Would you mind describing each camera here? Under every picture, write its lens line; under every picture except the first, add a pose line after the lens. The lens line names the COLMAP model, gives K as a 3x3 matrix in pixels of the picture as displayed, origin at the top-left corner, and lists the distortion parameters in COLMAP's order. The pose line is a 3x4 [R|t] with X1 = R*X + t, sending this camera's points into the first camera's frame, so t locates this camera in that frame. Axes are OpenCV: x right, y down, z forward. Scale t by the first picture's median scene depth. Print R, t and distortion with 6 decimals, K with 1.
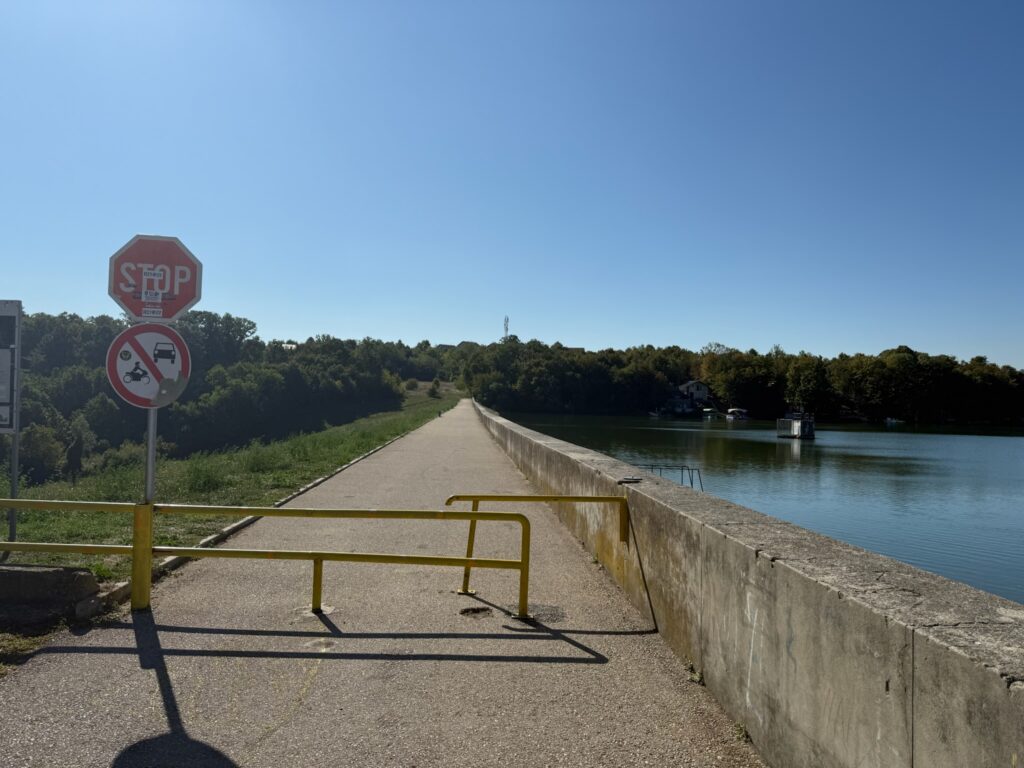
lens RADIAL K [[723.8, 0, 519.8], [0, 723.8, 380.7], [0, 0, 1]] dist [0.044009, -0.035450]
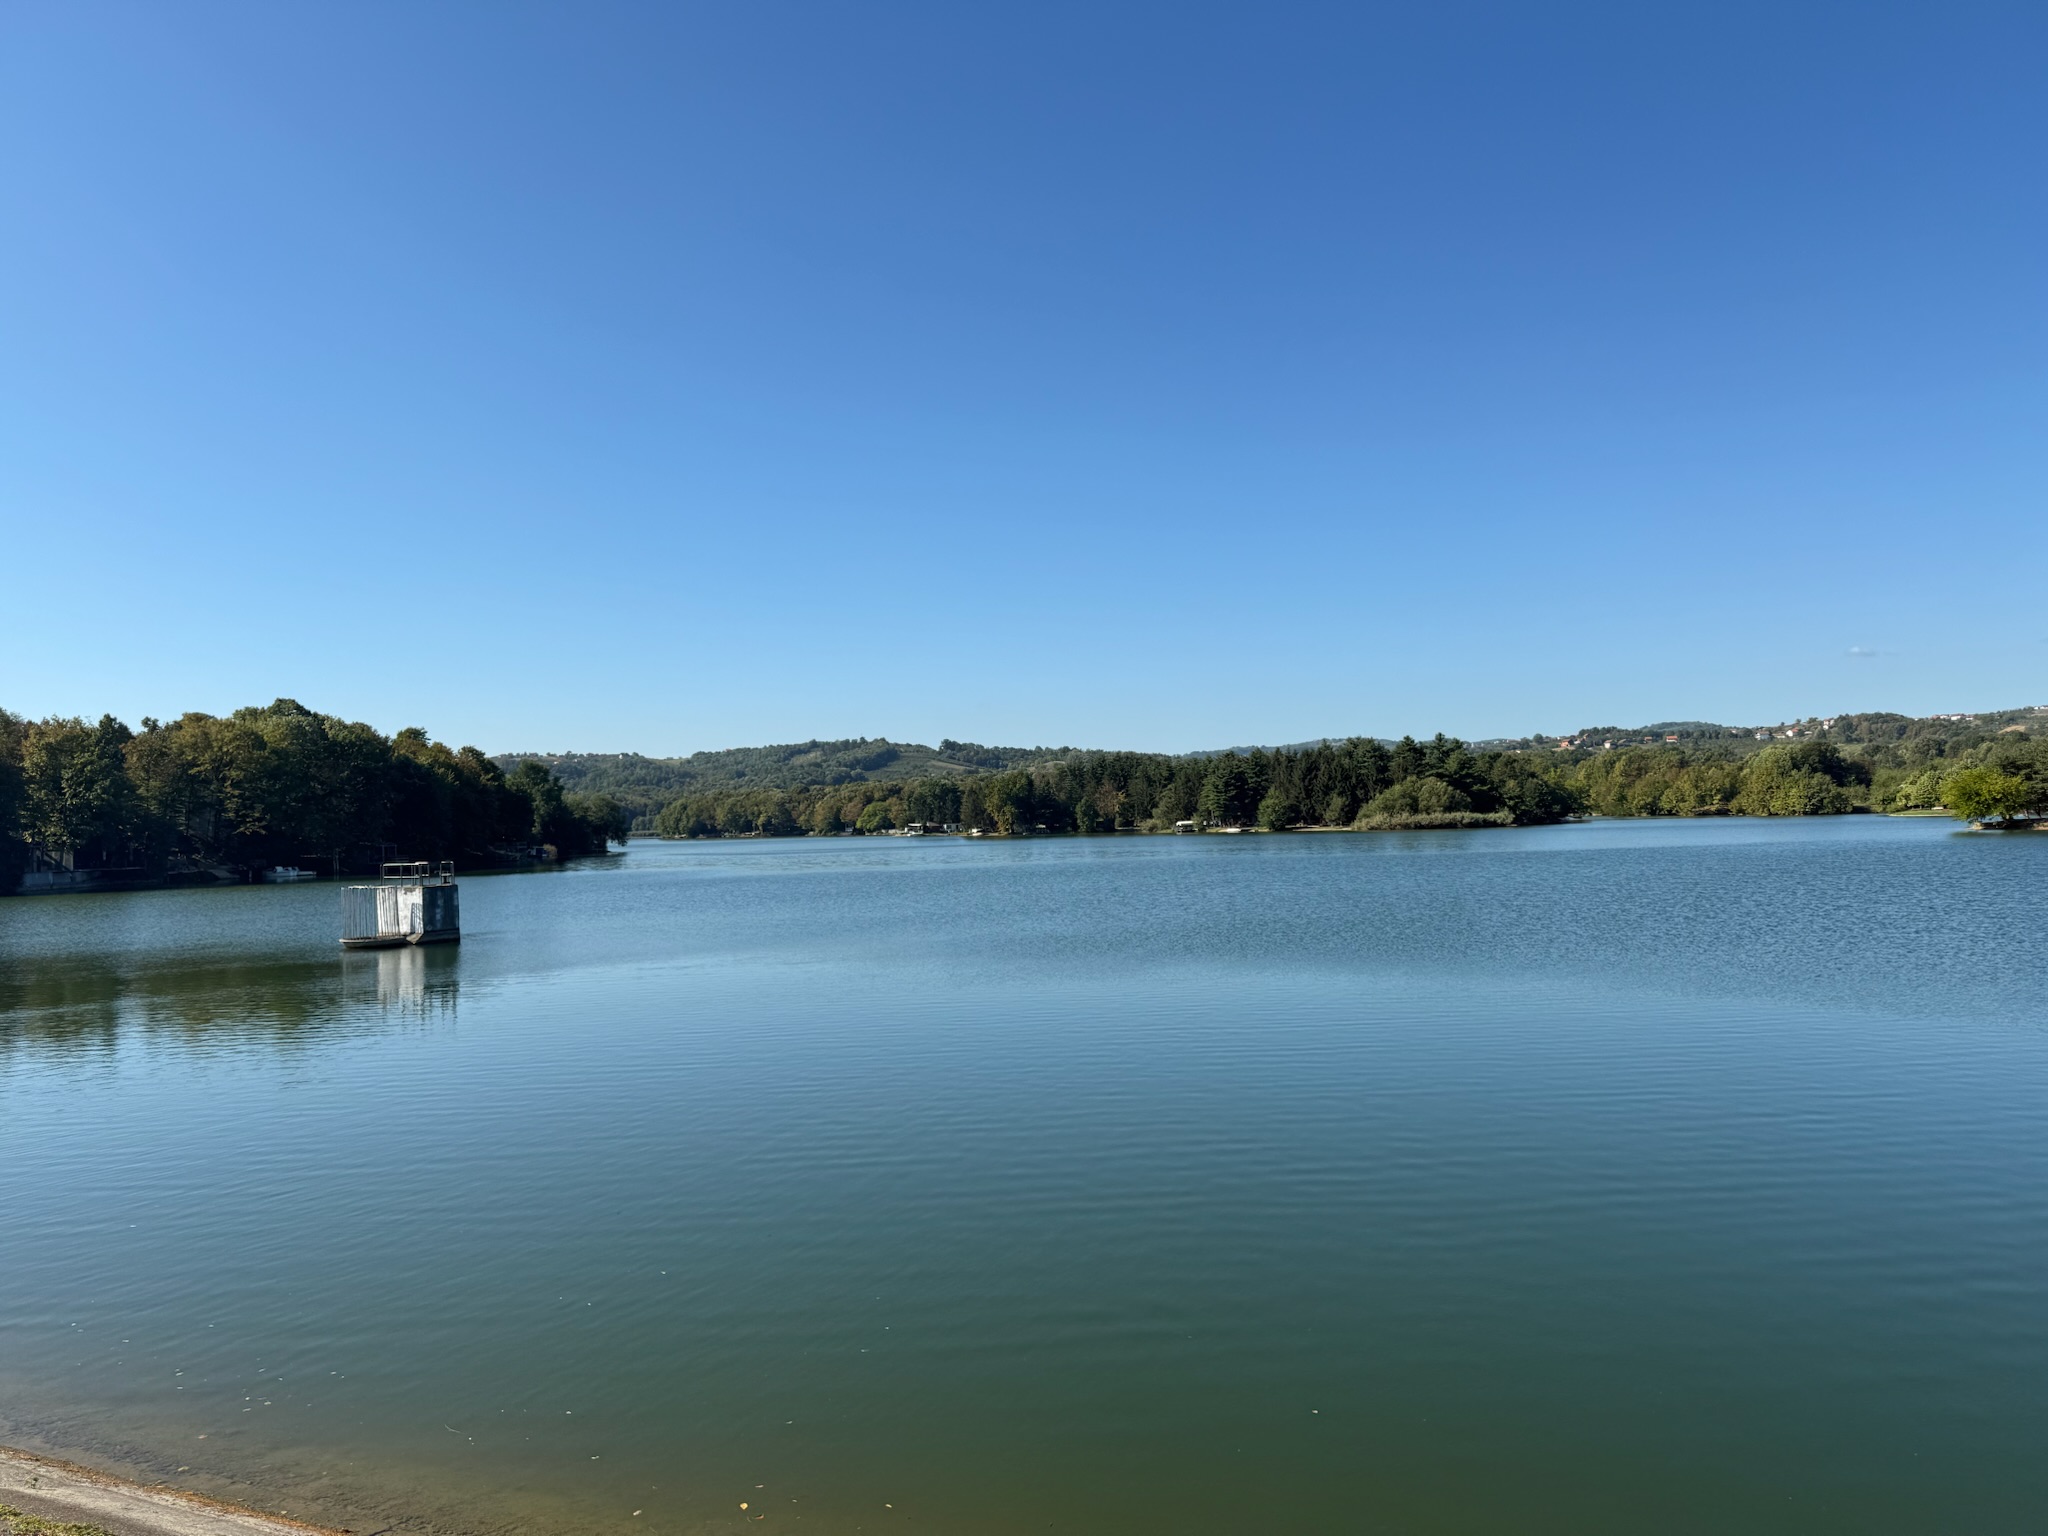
lens RADIAL K [[1447.7, 0, 1026.9], [0, 1447.7, 765.8], [0, 0, 1]] dist [0.044009, -0.035450]
pose [[0.485668, -0.004692, 0.874131, -0.018306], [0.018869, 0.999809, -0.005117, 0.004392], [-0.873940, 0.018979, 0.485663, 0.196393]]
